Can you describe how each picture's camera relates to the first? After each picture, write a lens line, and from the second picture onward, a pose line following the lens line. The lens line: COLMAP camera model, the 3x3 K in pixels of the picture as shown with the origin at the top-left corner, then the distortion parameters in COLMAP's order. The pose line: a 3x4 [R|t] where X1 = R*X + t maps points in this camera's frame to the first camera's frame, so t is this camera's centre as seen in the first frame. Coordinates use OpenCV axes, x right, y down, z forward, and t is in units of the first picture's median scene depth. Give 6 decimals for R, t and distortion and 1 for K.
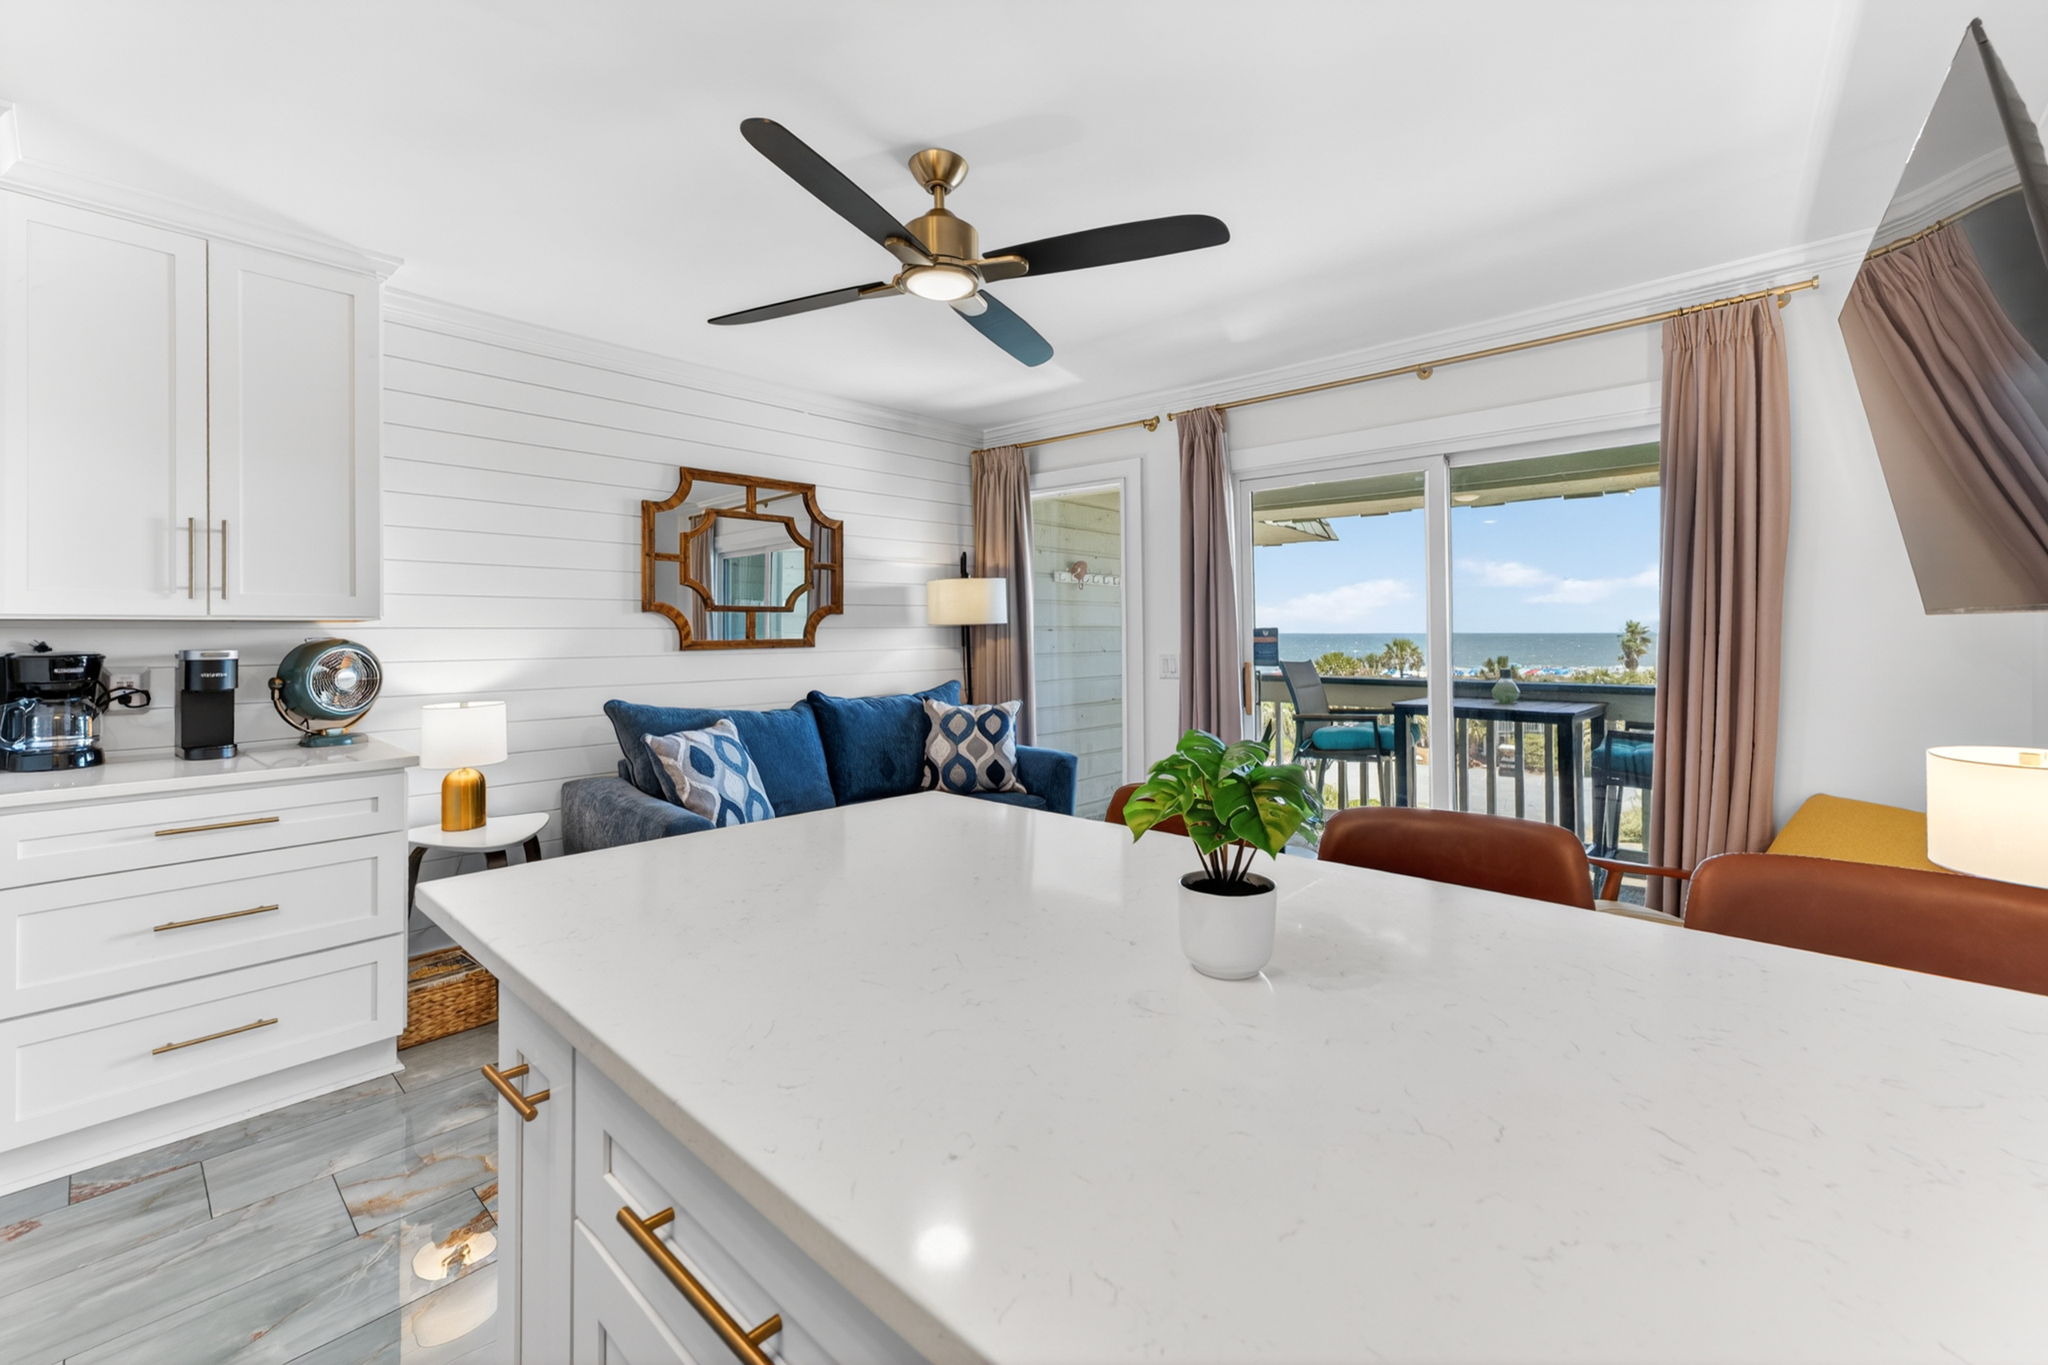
lens RADIAL K [[856.7, 0, 1050.0], [0, 856.7, 623.5], [0, 0, 1]] dist [-0.000620, -0.000012]
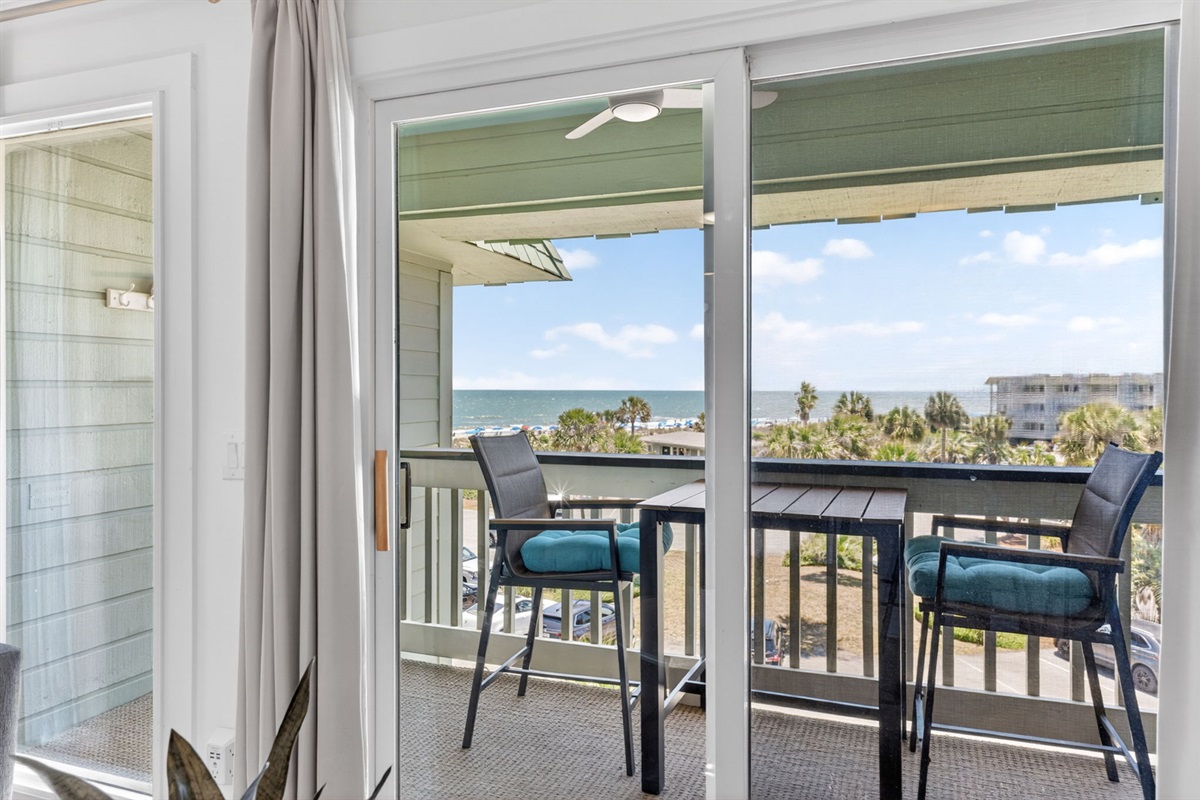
lens RADIAL K [[780.5, 0, 600.0], [0, 780.5, 400.0], [0, 0, 1]] dist [0.029269, 0.001333]
pose [[0.939884, 0.000315, 0.341494, 0.157238], [-0.008579, 0.999706, 0.022690, 0.002599], [-0.341386, -0.024255, 0.939610, 0.417098]]
